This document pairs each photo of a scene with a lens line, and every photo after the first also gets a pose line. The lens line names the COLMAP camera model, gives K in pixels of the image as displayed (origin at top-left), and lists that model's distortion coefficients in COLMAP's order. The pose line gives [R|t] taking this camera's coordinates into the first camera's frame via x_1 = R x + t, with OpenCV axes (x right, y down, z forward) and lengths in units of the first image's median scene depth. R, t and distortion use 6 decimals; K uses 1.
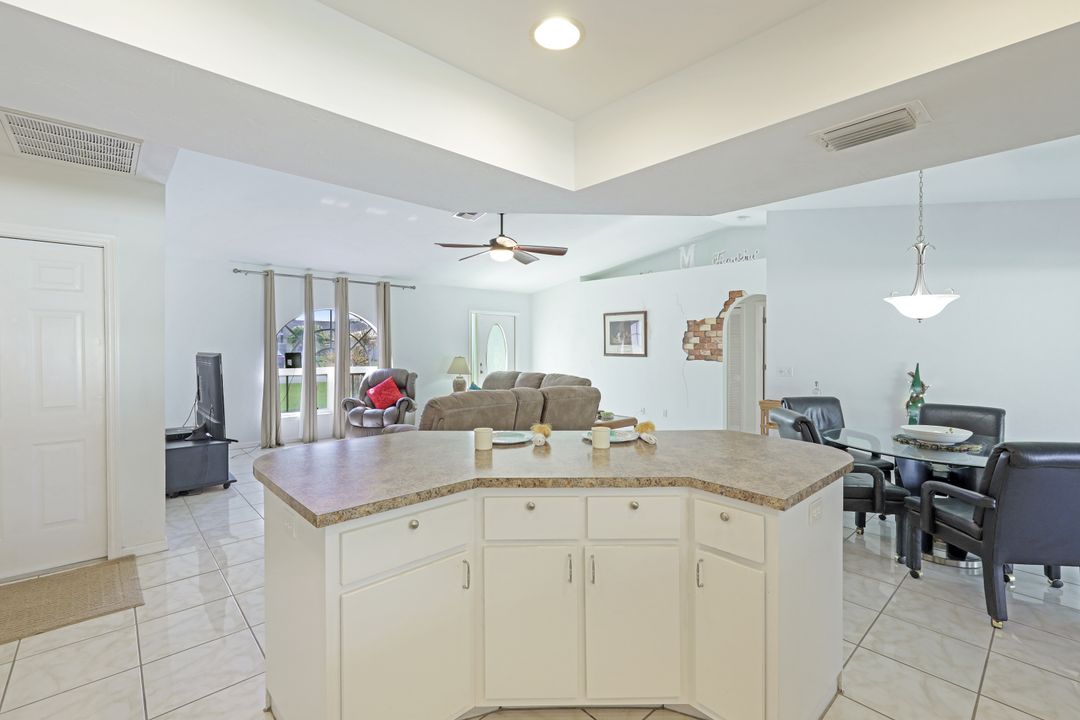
lens RADIAL K [[472.7, 0, 523.0], [0, 472.7, 356.4], [0, 0, 1]] dist [0.008779, 0.000024]
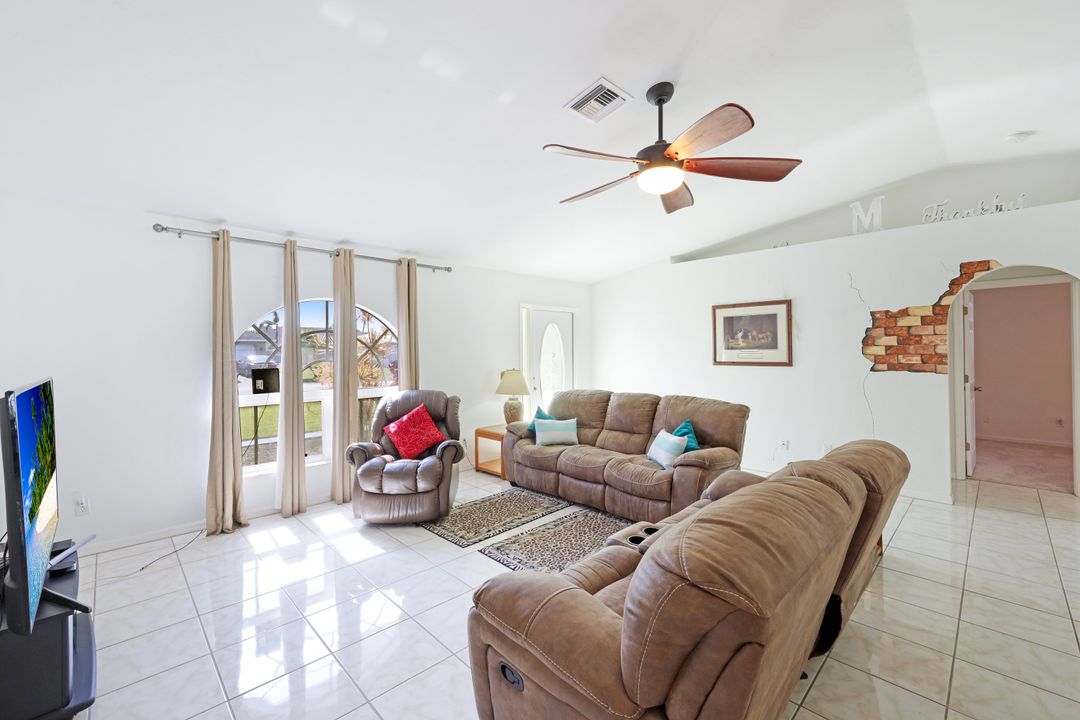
lens RADIAL K [[449.2, 0, 524.7], [0, 449.2, 350.7], [0, 0, 1]] dist [0.004084, 0.000125]
pose [[0.999310, -0.012907, 0.034835, -0.162389], [0.013751, 0.999615, -0.024103, -0.012245], [-0.034511, 0.024566, 0.999102, 0.390436]]
